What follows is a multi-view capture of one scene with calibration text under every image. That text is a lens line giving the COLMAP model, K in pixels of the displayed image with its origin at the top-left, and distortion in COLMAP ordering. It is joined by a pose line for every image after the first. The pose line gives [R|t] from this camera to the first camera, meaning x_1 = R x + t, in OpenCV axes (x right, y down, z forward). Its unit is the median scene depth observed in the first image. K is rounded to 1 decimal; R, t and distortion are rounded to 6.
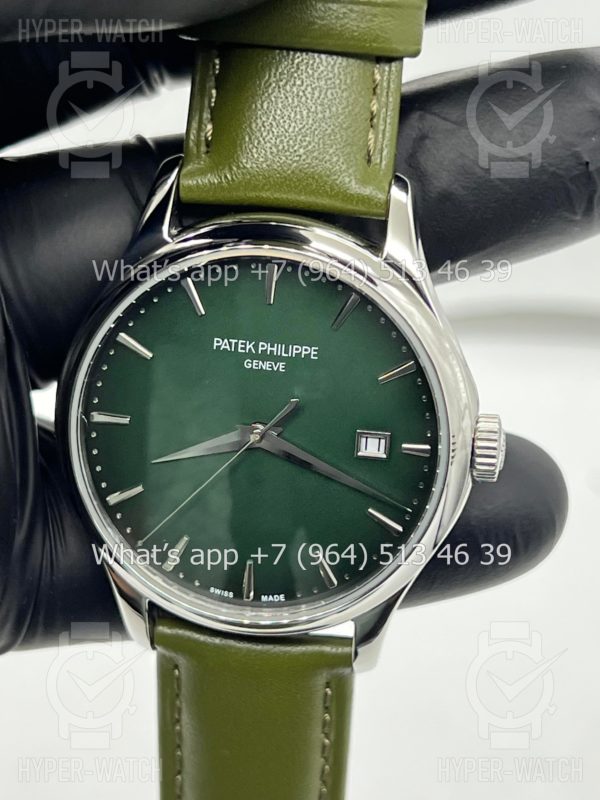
lens RADIAL K [[1839.6, 0, 300.0], [0, 1839.6, 400.0], [0, 0, 1]] dist [0.128394, 0.372258]
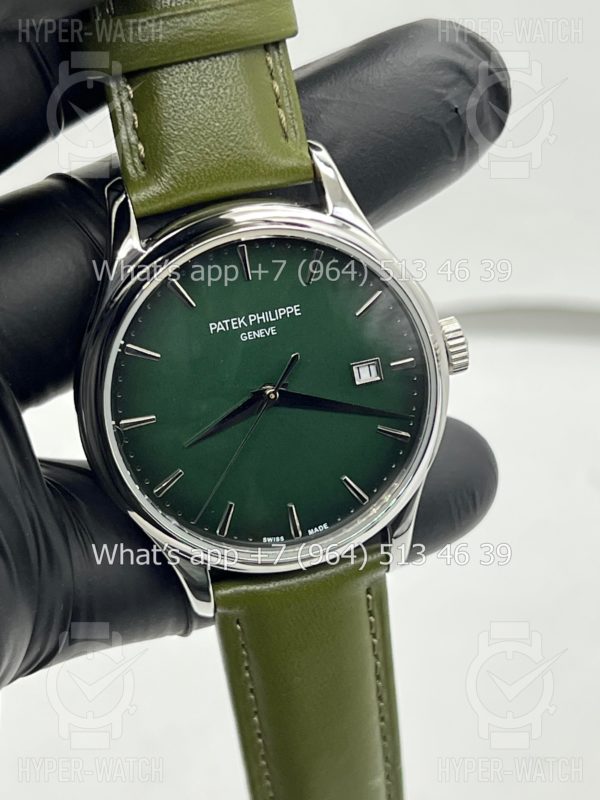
lens RADIAL K [[1839.6, 0, 300.0], [0, 1839.6, 400.0], [0, 0, 1]] dist [0.128394, 0.372258]
pose [[0.916265, -0.302953, 0.262064, -0.305099], [0.303888, 0.951950, 0.037984, -0.015262], [-0.260979, 0.044835, 0.964303, -0.099224]]
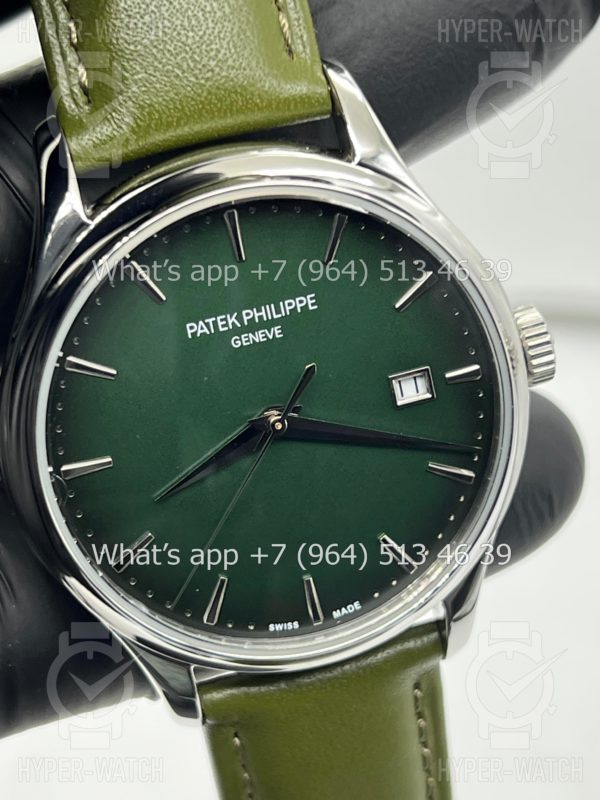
lens RADIAL K [[1839.6, 0, 300.0], [0, 1839.6, 400.0], [0, 0, 1]] dist [0.128394, 0.372258]
pose [[0.909264, -0.328967, 0.254991, -0.212660], [0.322519, 0.944120, 0.067962, -0.040974], [-0.263099, 0.020444, 0.964552, 0.232374]]
